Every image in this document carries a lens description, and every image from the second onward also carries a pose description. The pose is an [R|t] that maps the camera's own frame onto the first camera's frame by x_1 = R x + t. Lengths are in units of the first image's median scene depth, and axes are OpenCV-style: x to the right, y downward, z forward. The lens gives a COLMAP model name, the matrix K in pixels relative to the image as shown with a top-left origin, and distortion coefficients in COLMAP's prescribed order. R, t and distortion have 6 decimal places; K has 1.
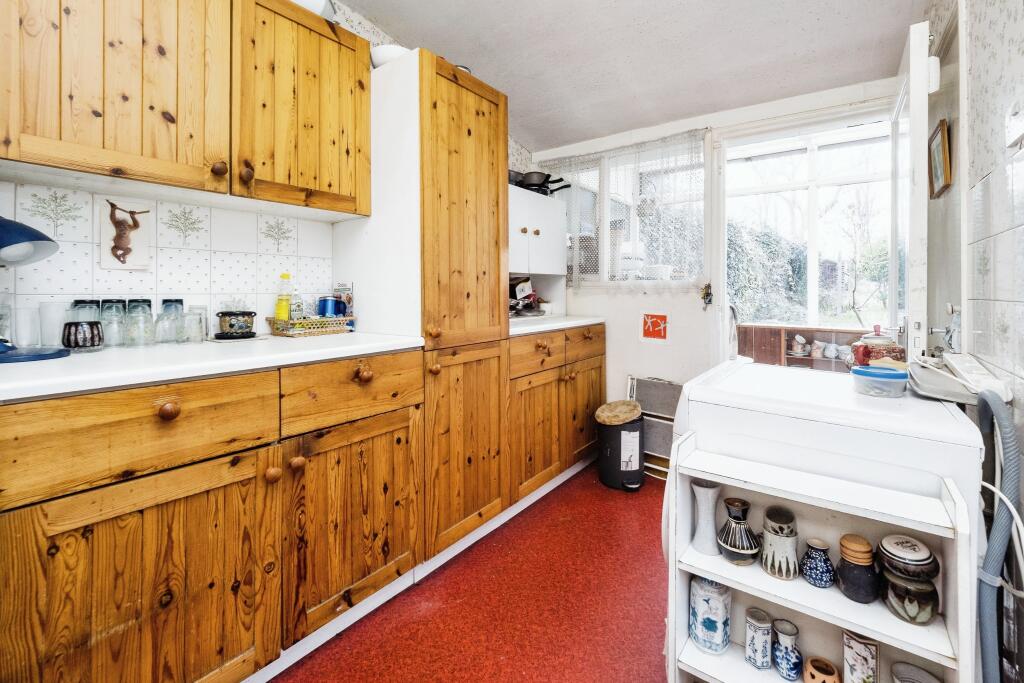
lens RADIAL K [[443.1, 0, 511.6], [0, 443.1, 287.8], [0, 0, 1]] dist [-0.002563, -0.000620]
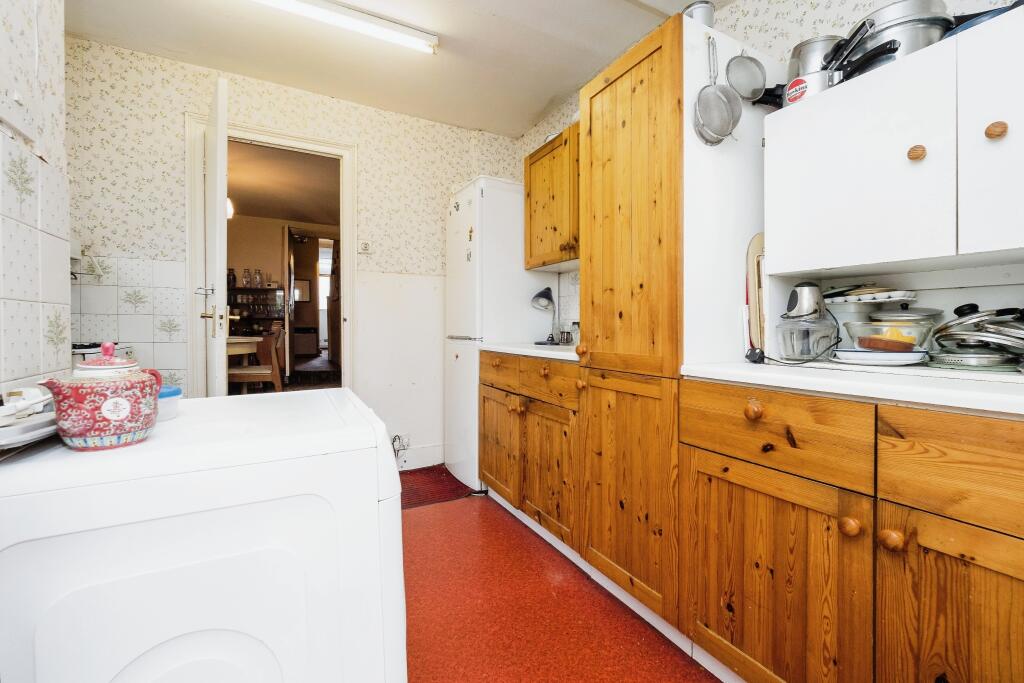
lens RADIAL K [[436.7, 0, 513.0], [0, 436.7, 330.1], [0, 0, 1]] dist [-0.000715, -0.000304]
pose [[-0.418070, 0.010713, -0.908352, 0.813947], [0.005757, 0.999942, 0.009144, 0.039669], [0.908397, -0.001406, -0.418107, 1.232407]]
